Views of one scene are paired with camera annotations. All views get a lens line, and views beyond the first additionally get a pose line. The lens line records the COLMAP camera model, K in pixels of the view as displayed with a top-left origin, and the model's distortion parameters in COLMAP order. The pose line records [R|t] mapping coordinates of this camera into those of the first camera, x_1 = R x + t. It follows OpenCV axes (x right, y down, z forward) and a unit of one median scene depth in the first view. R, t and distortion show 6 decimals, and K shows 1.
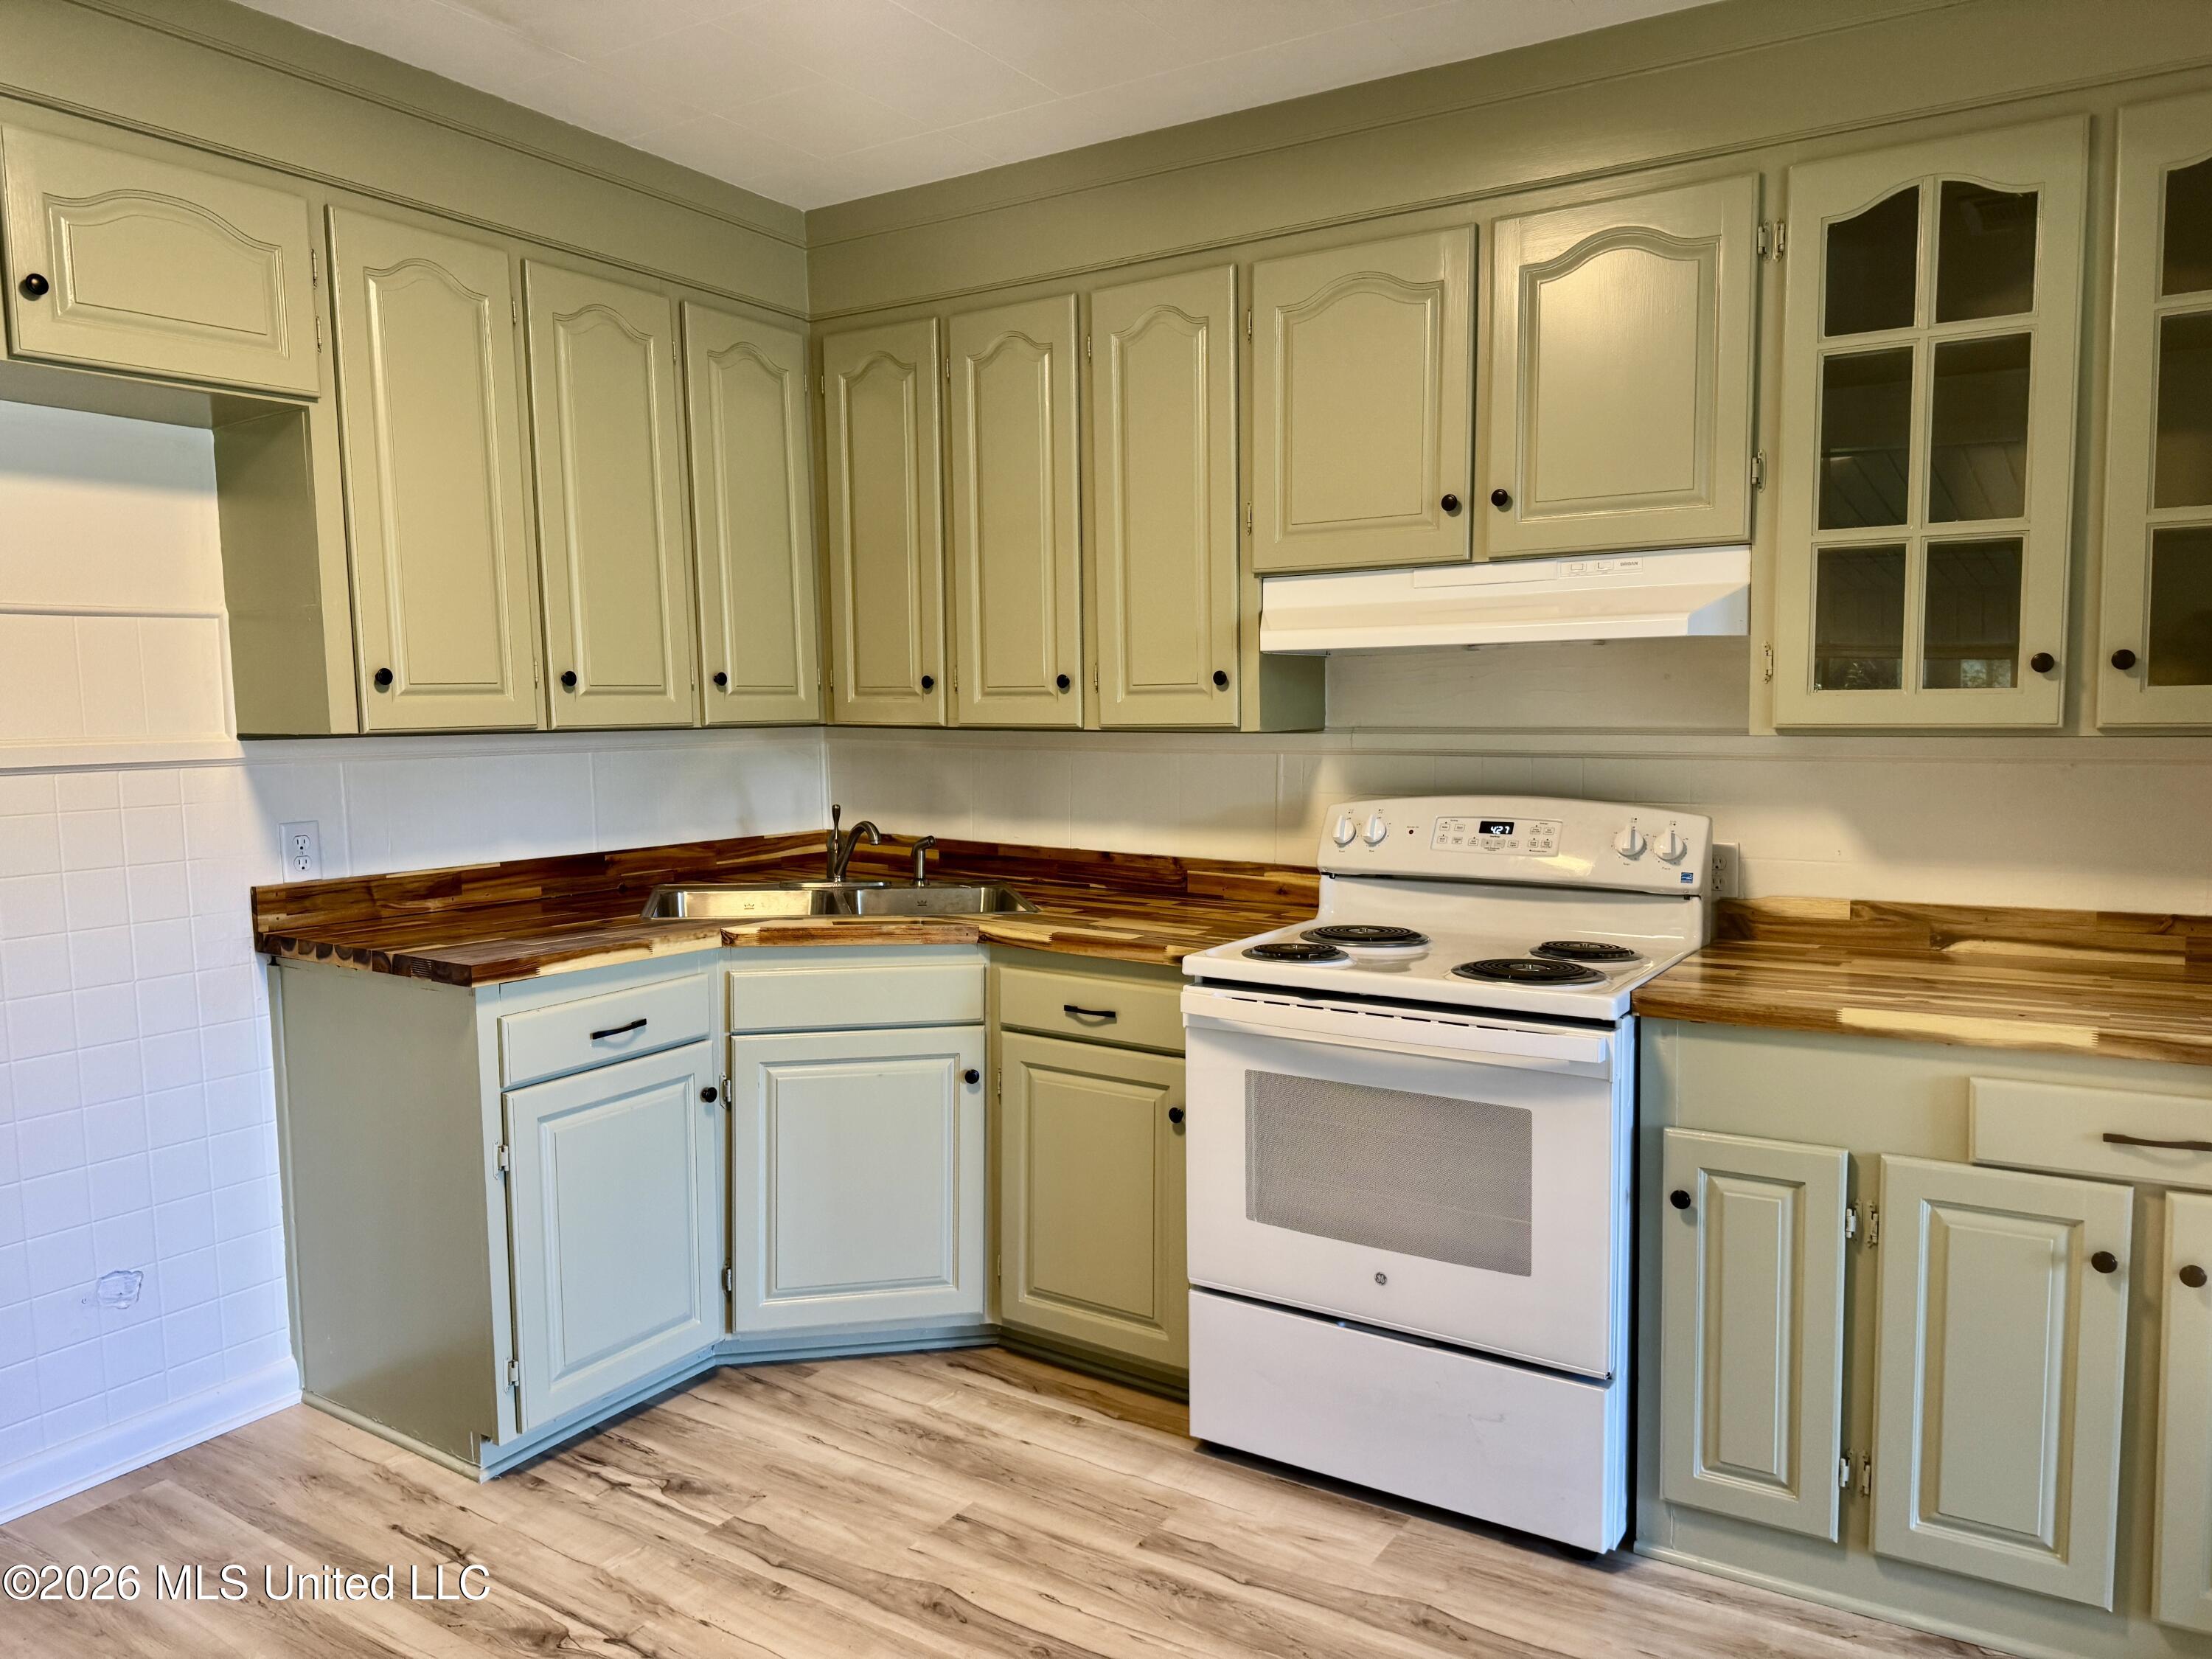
lens RADIAL K [[1532.1, 0, 1112.8], [0, 1532.1, 838.1], [0, 0, 1]] dist [0.064570, -0.088928]
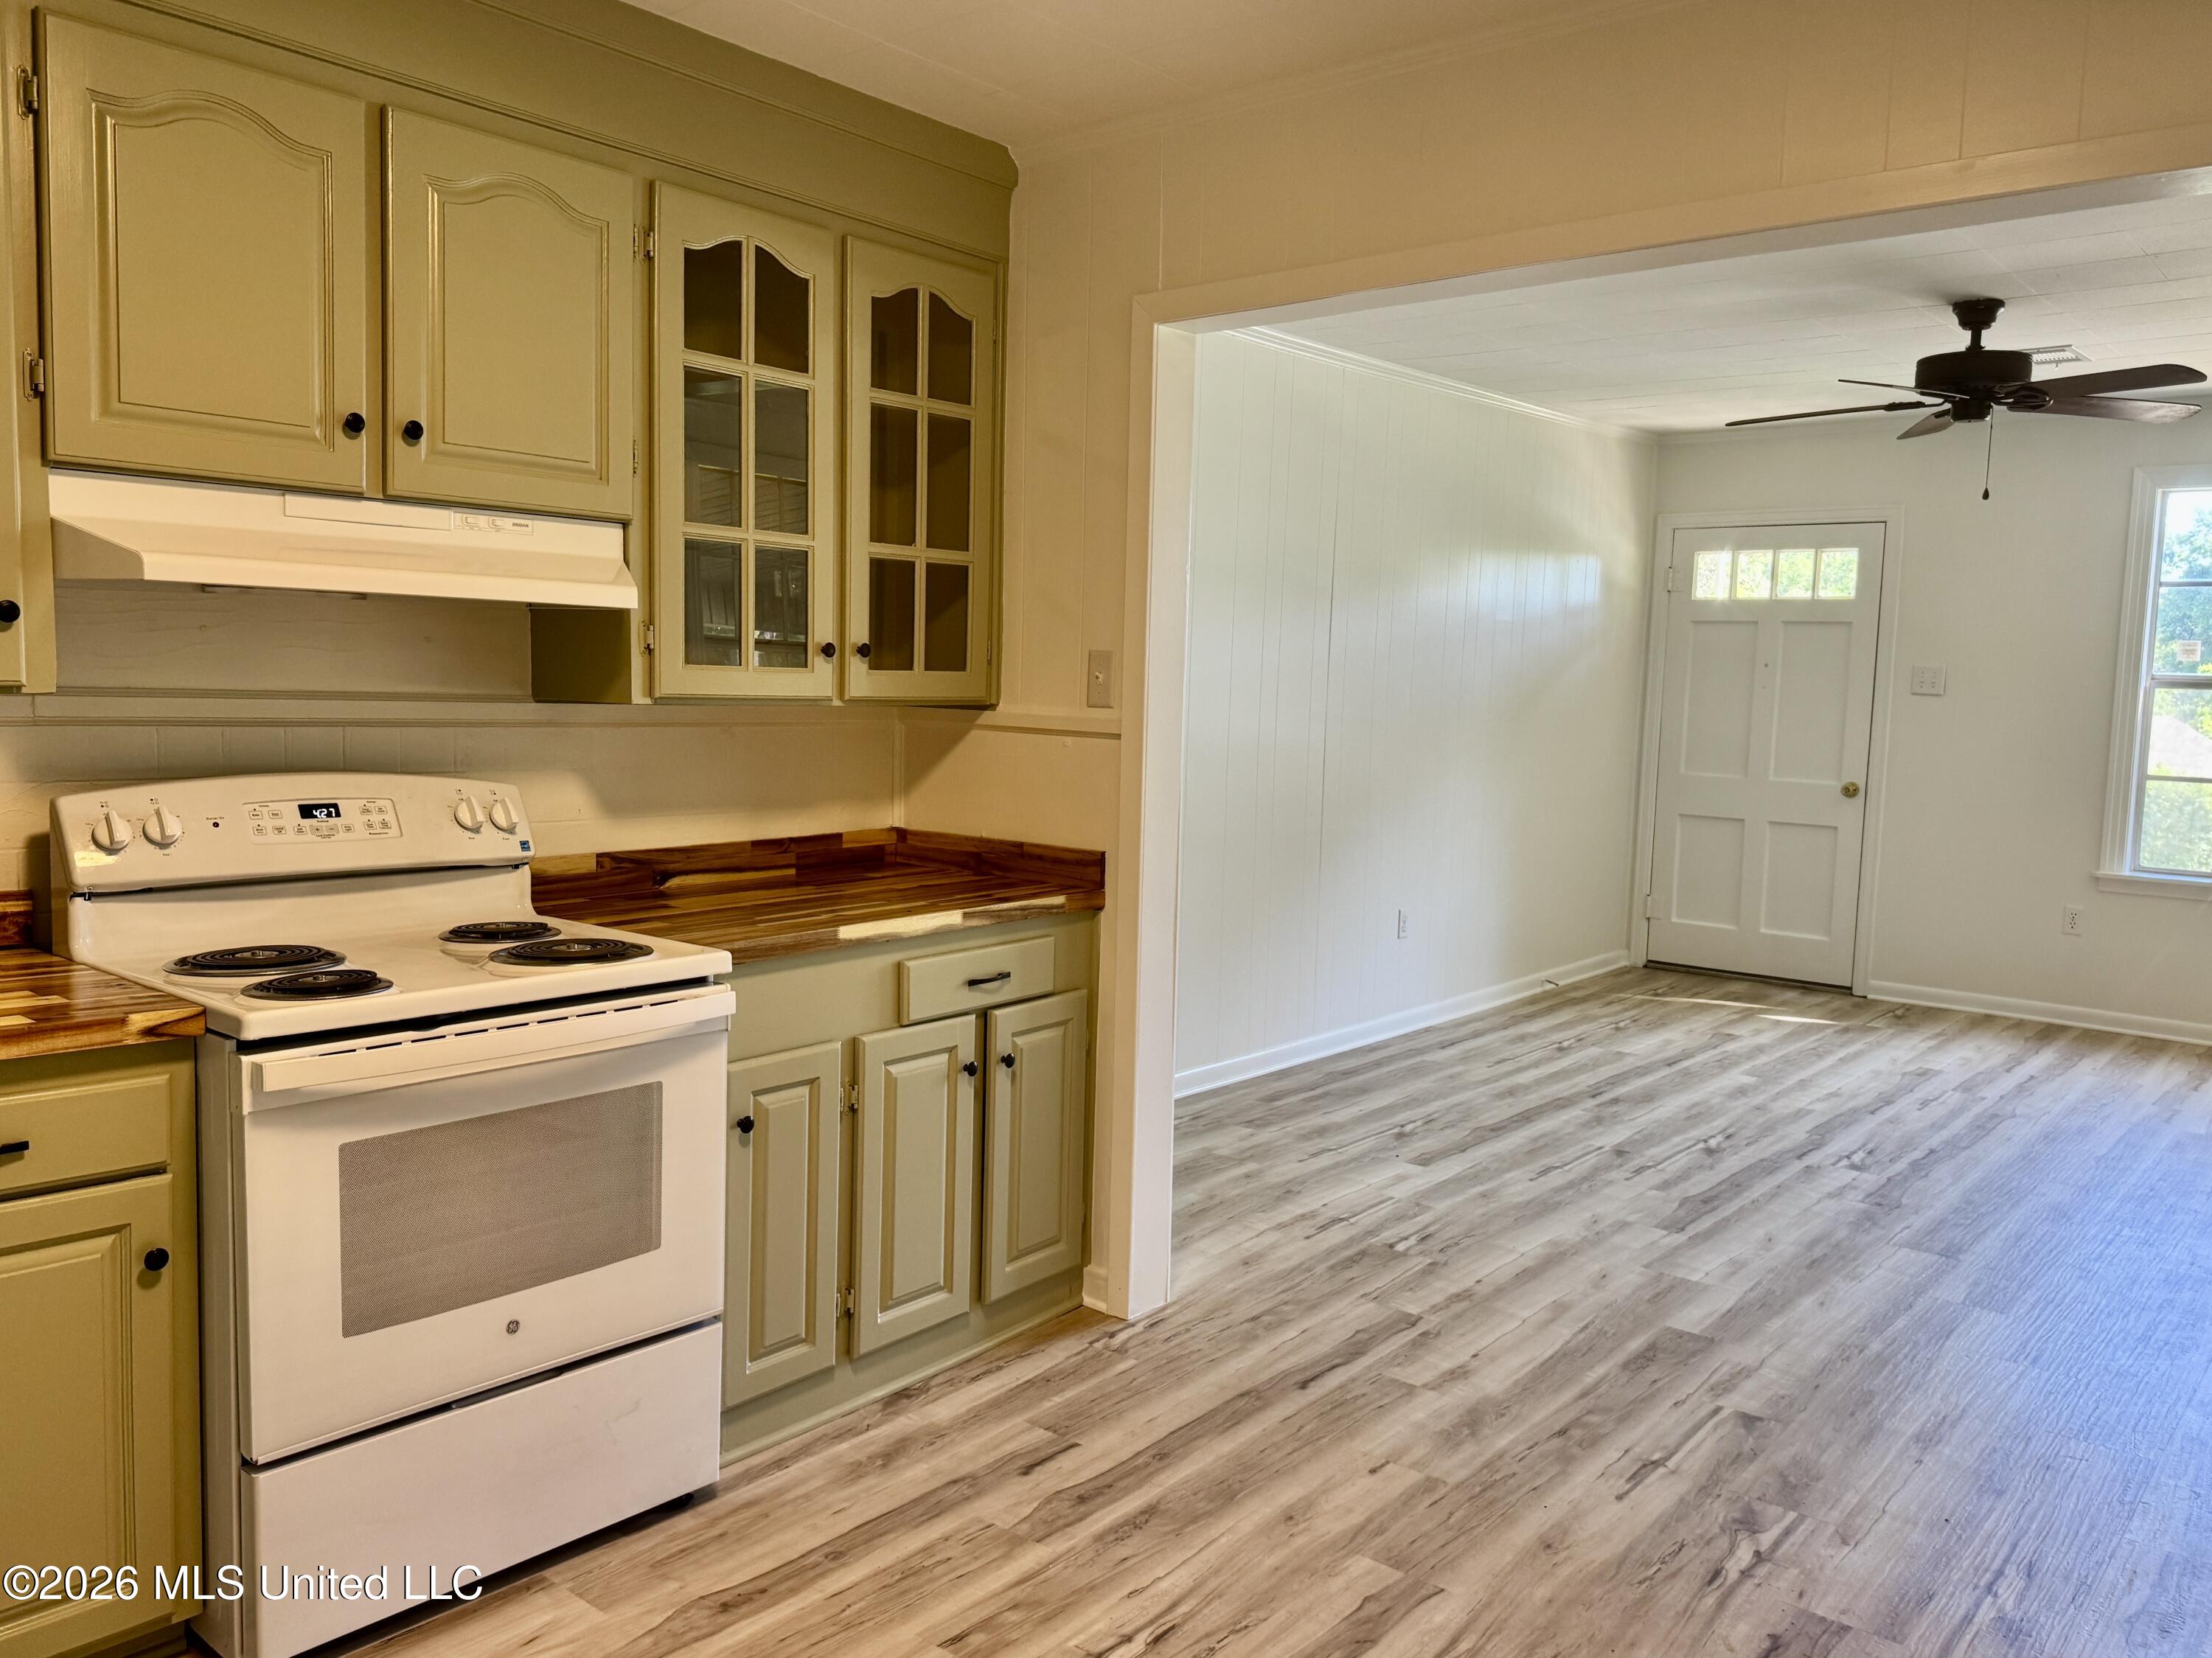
lens RADIAL K [[1686.3, 0, 1102.2], [0, 1686.3, 833.1], [0, 0, 1]] dist [0.166140, -0.335833]
pose [[0.132218, -0.078409, 0.988115, -0.666003], [0.057793, 0.995780, 0.071284, -0.039658], [-0.989534, 0.047681, 0.136192, 0.483018]]
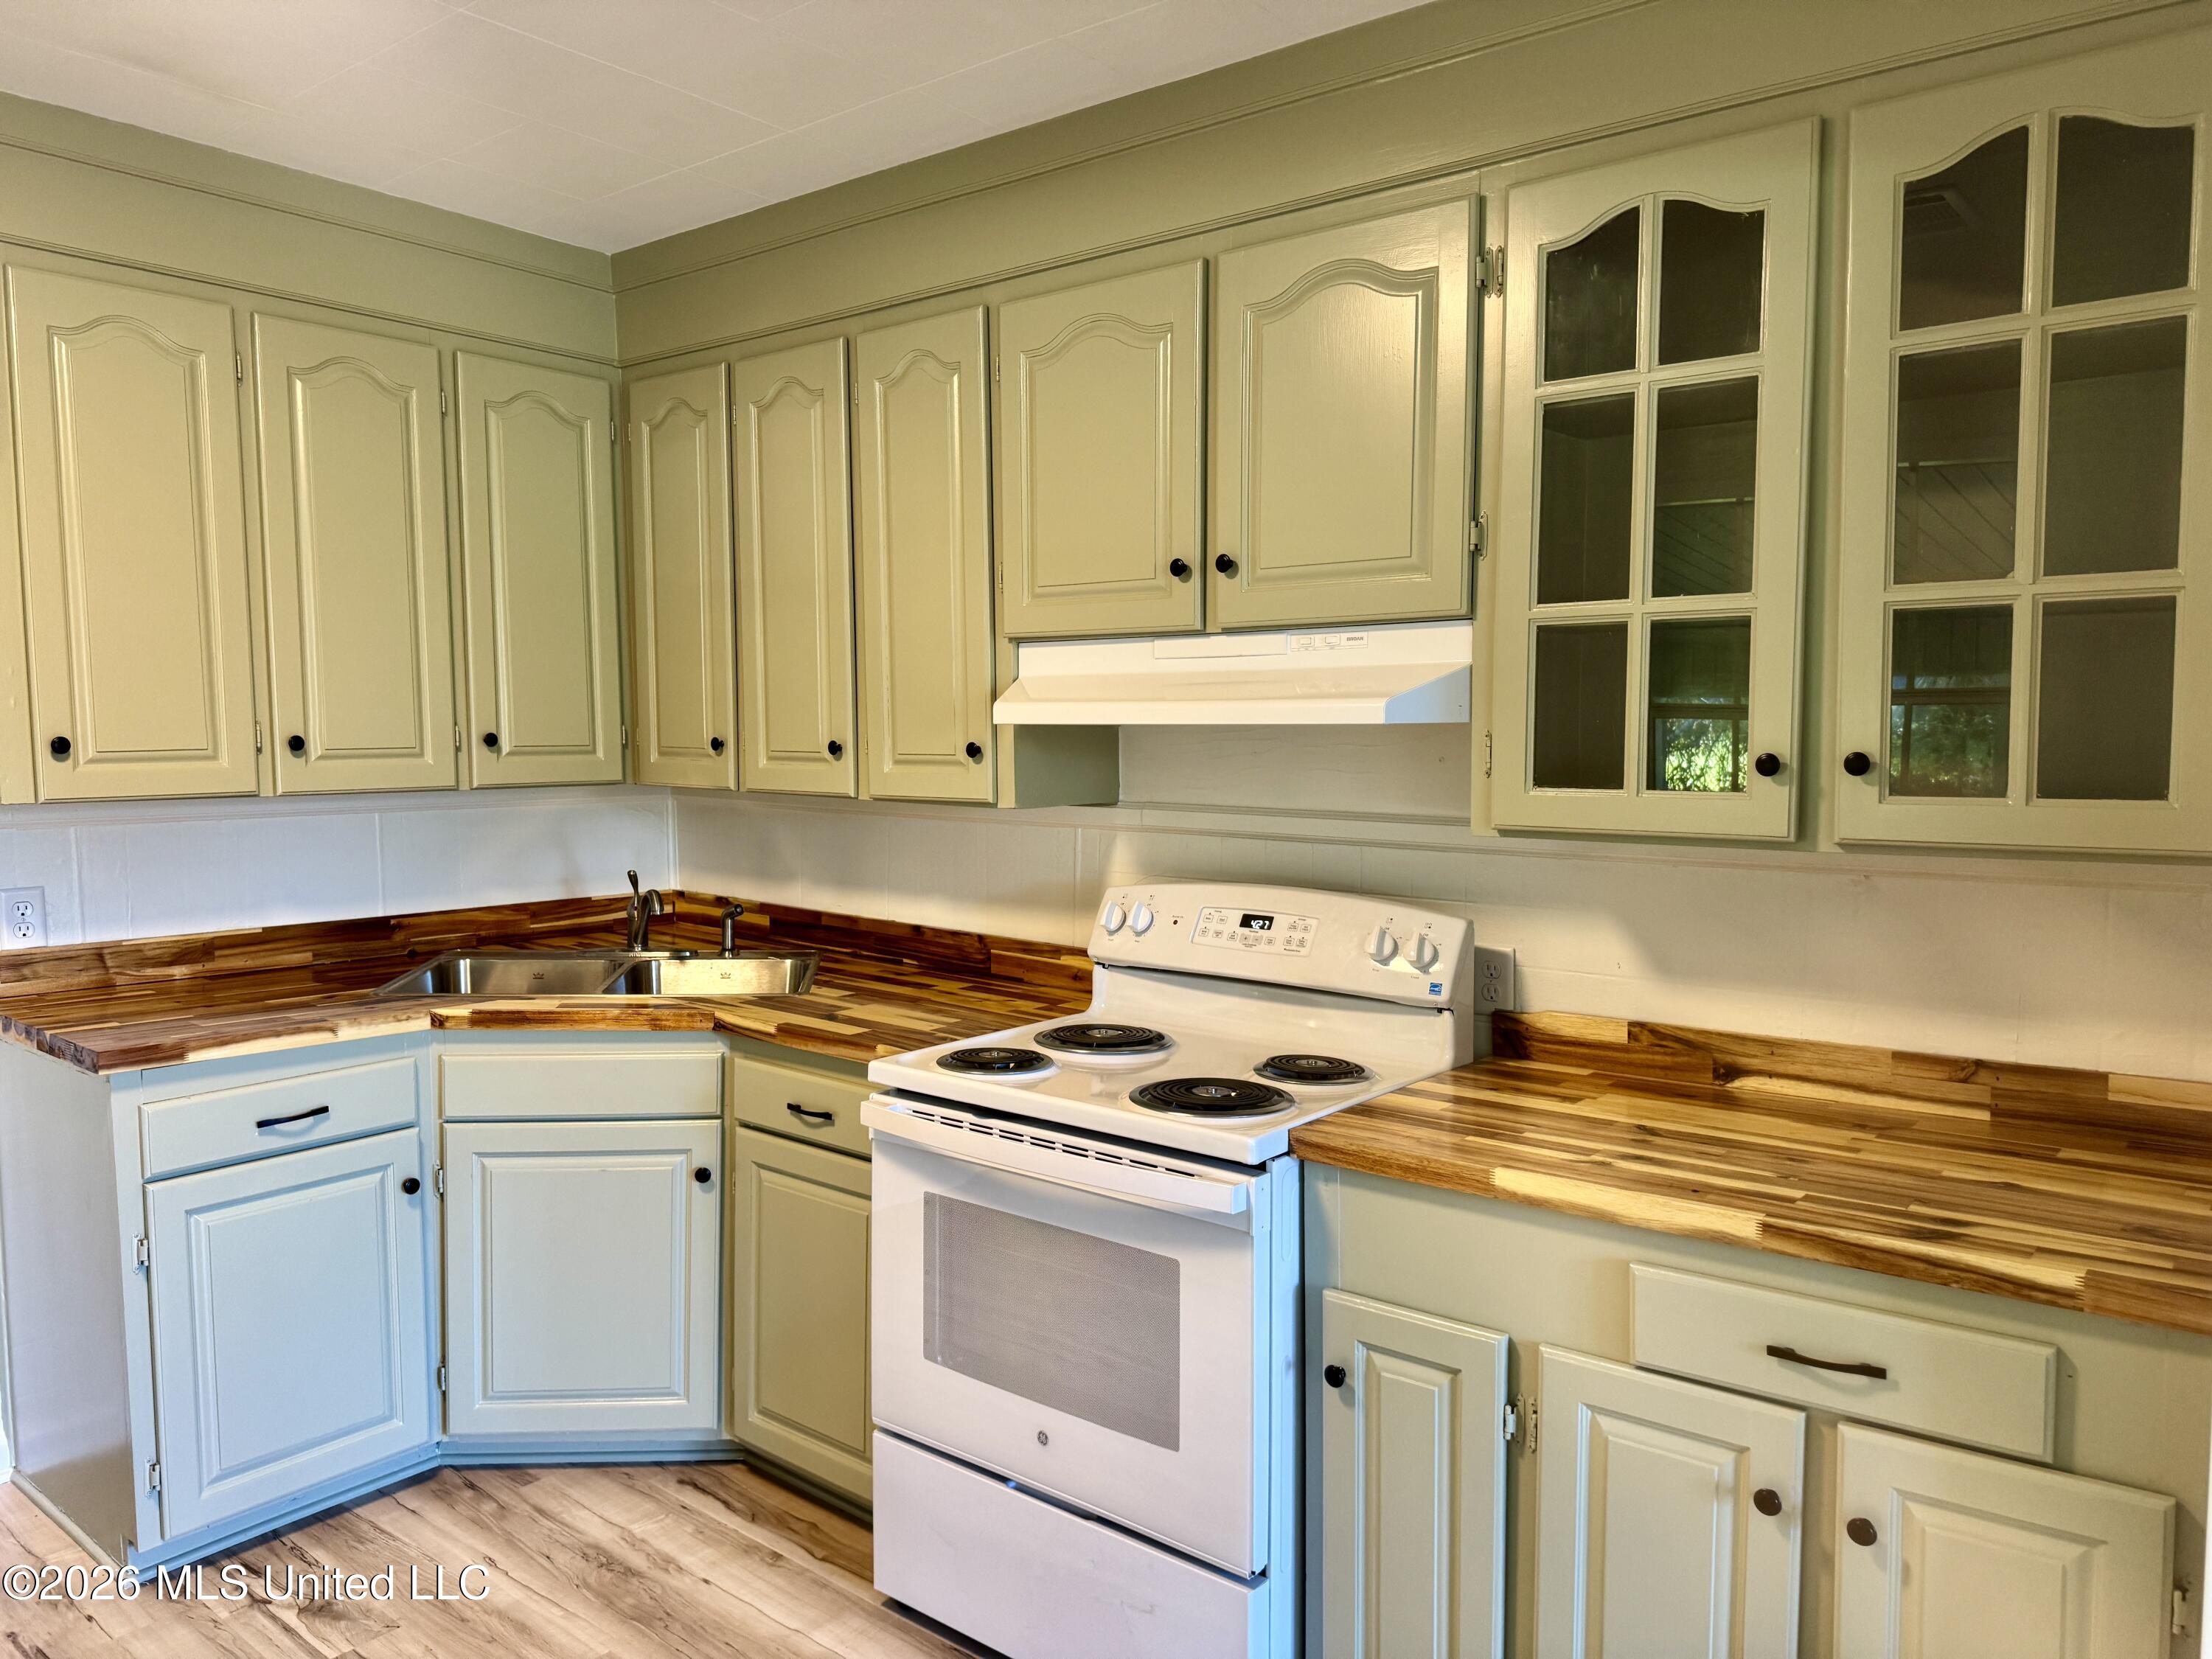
lens RADIAL K [[1532.1, 0, 1112.8], [0, 1532.1, 838.1], [0, 0, 1]] dist [0.064570, -0.088928]
pose [[0.994230, 0.019231, -0.105532, 0.278114], [-0.020700, 0.999703, -0.012847, -0.045781], [0.105253, 0.014957, 0.994333, 0.102373]]
